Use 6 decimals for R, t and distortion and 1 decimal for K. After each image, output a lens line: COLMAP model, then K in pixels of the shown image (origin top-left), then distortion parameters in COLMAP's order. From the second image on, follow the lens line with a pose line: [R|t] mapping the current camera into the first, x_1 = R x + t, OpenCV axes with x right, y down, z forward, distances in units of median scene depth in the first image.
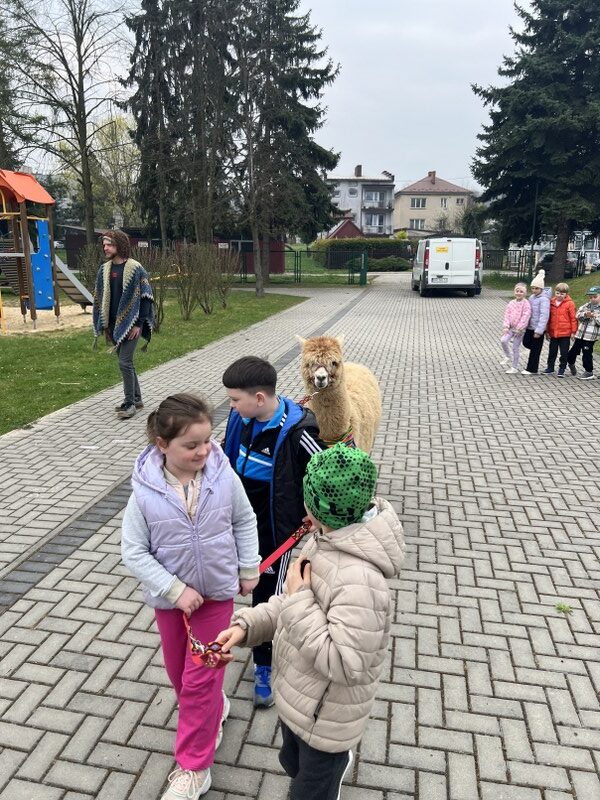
lens RADIAL K [[603.5, 0, 308.4], [0, 603.5, 397.6], [0, 0, 1]] dist [0.046803, -0.052651]
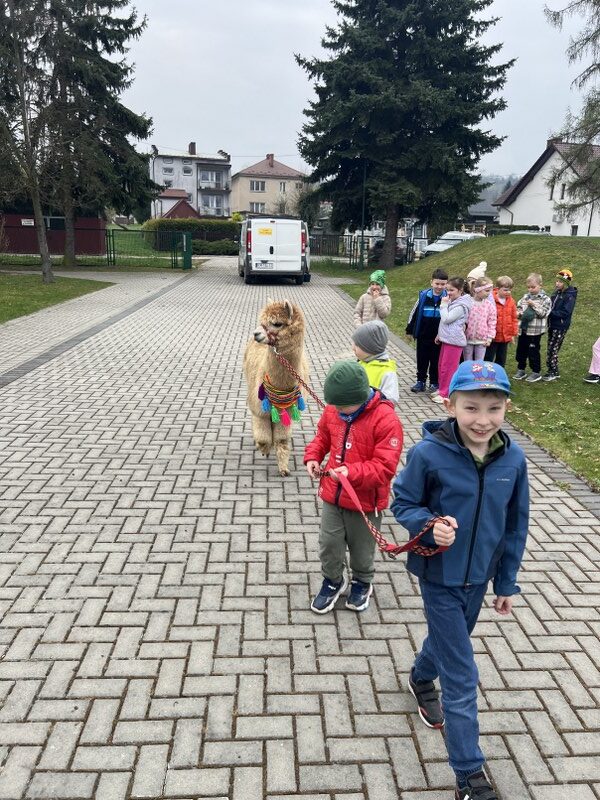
lens RADIAL K [[603.5, 0, 307.2], [0, 603.5, 399.4], [0, 0, 1]] dist [0.046803, -0.052651]
pose [[0.970508, -0.042806, 0.237237, 0.045359], [0.036274, 0.998835, 0.031832, -0.016921], [-0.238323, -0.022288, 0.970930, 0.084234]]
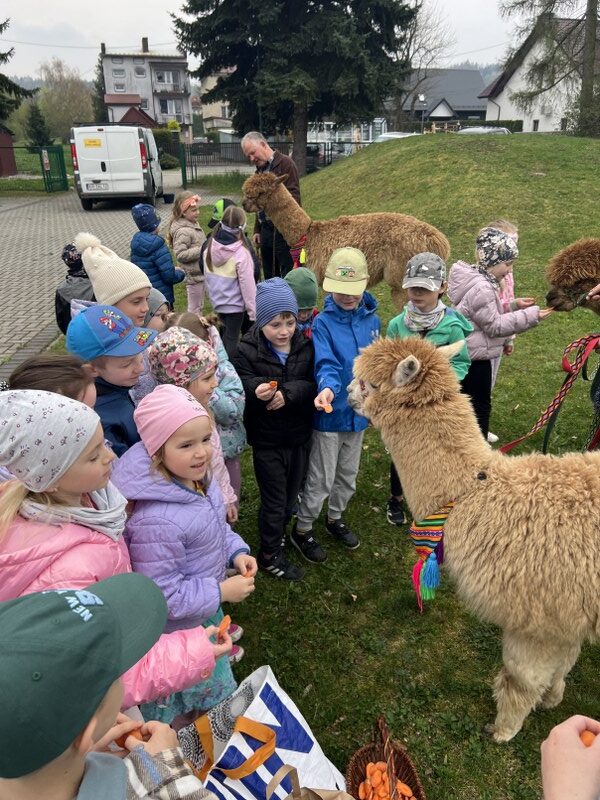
lens RADIAL K [[603.5, 0, 300.9], [0, 603.5, 412.9], [0, 0, 1]] dist [0.046803, -0.052651]
pose [[0.975071, -0.105645, 0.195129, 0.230278], [0.069314, 0.980398, 0.184435, -0.034659], [-0.210788, -0.166312, 0.963280, 0.149101]]
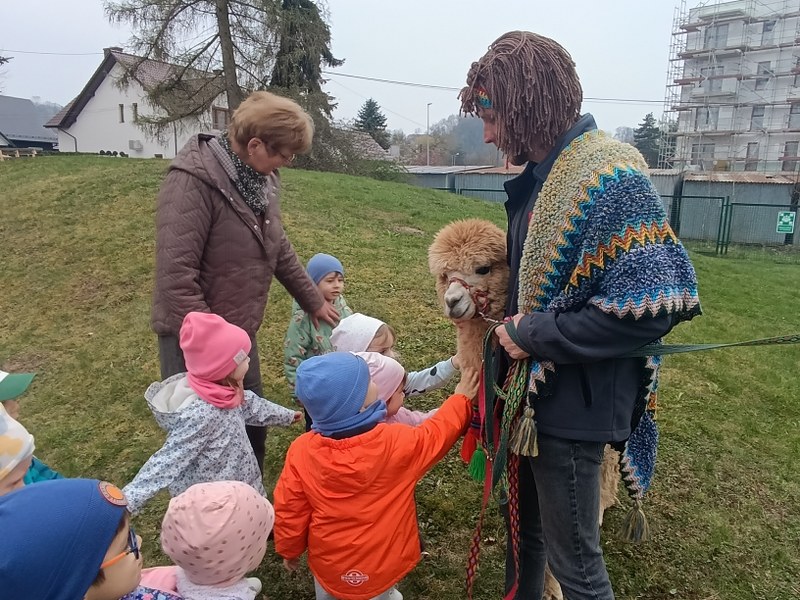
lens RADIAL K [[614.3, 0, 405.2], [0, 614.3, 297.7], [0, 0, 1]] dist [0.000381, -0.001823]
pose [[0.515535, -0.155136, 0.842707, 0.302979], [0.186033, 0.980280, 0.066655, -0.105840], [-0.836430, 0.122408, 0.534230, 0.463148]]
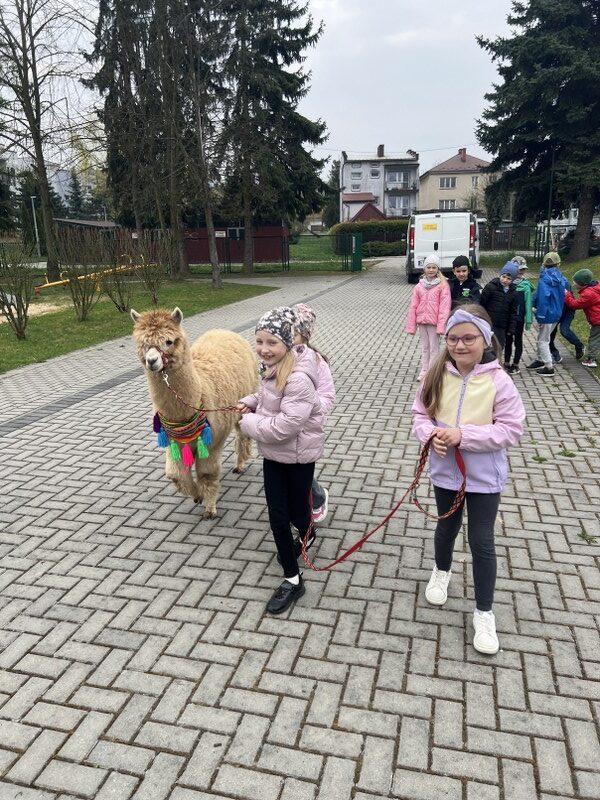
lens RADIAL K [[603.5, 0, 301.9], [0, 603.5, 400.2], [0, 0, 1]] dist [0.046803, -0.052651]
pose [[0.996902, -0.015243, -0.077163, 0.082786], [0.016951, 0.999624, 0.021540, -0.017799], [0.076806, -0.022782, 0.996786, 0.105034]]
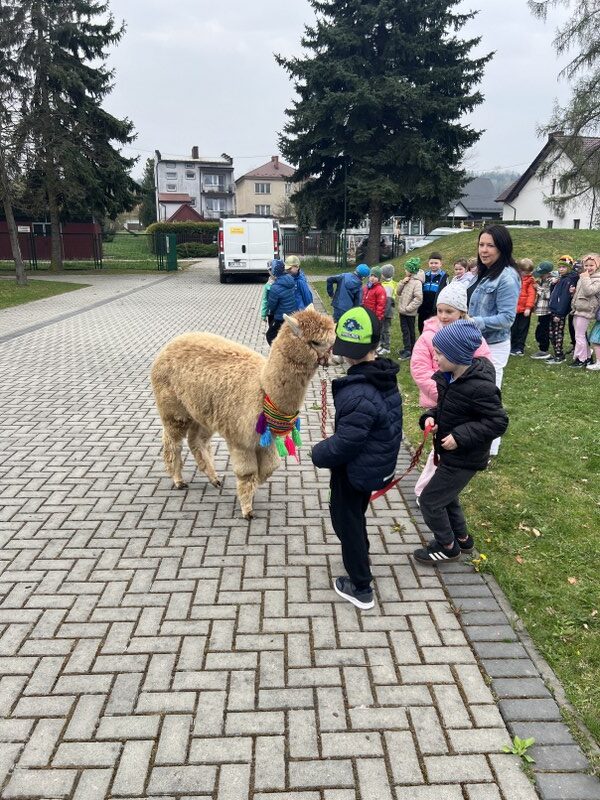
lens RADIAL K [[603.5, 0, 306.6], [0, 603.5, 404.9], [0, 0, 1]] dist [0.046803, -0.052651]
pose [[0.976124, -0.060148, 0.208720, 0.093159], [0.053851, 0.997910, 0.035728, -0.007535], [-0.210433, -0.023635, 0.977323, 0.064655]]
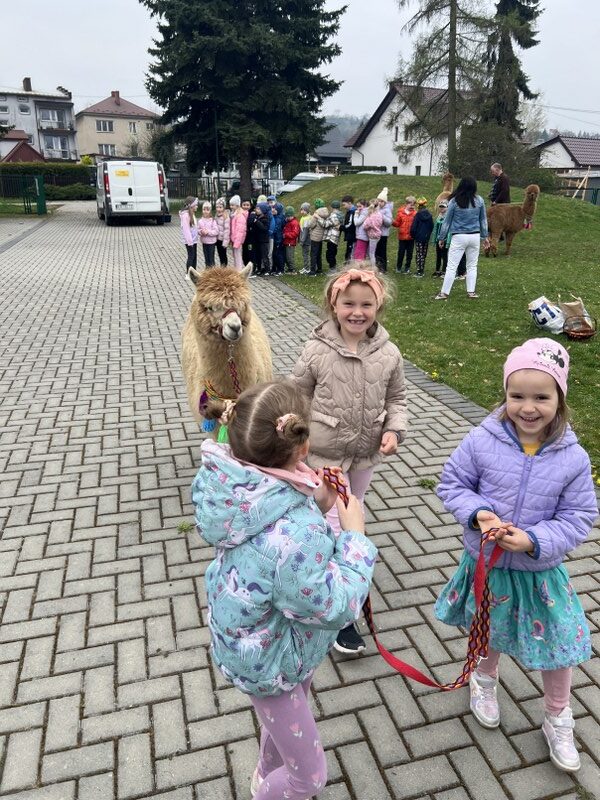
lens RADIAL K [[603.5, 0, 307.6], [0, 603.5, 399.0], [0, 0, 1]] dist [0.046803, -0.052651]
pose [[0.895417, -0.146637, 0.420388, 0.025285], [0.100994, 0.986490, 0.128984, 0.004943], [-0.433623, -0.073038, 0.898130, 0.008614]]
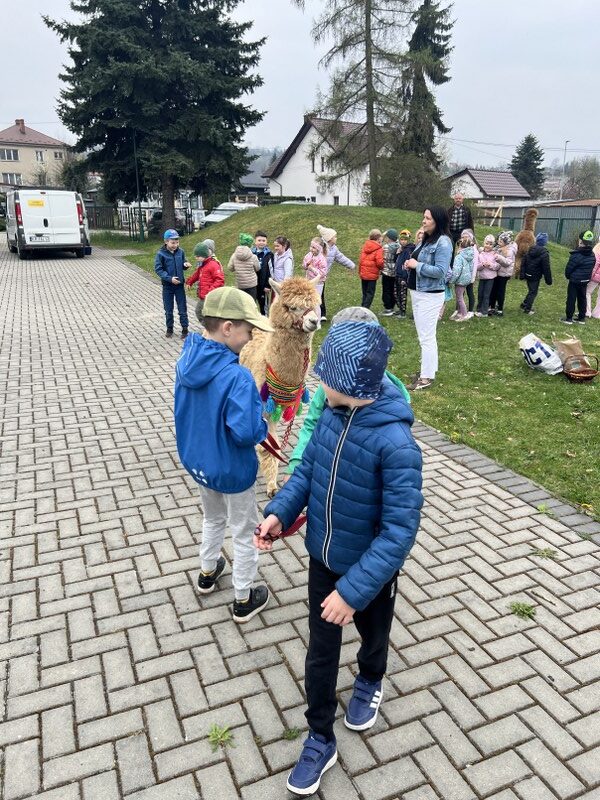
lens RADIAL K [[603.5, 0, 307.6], [0, 603.5, 397.0], [0, 0, 1]] dist [0.046803, -0.052651]
pose [[0.827883, -0.163081, 0.536669, 0.024567], [0.130965, 0.986555, 0.097758, -0.005323], [-0.545397, -0.010647, 0.838110, 0.049292]]
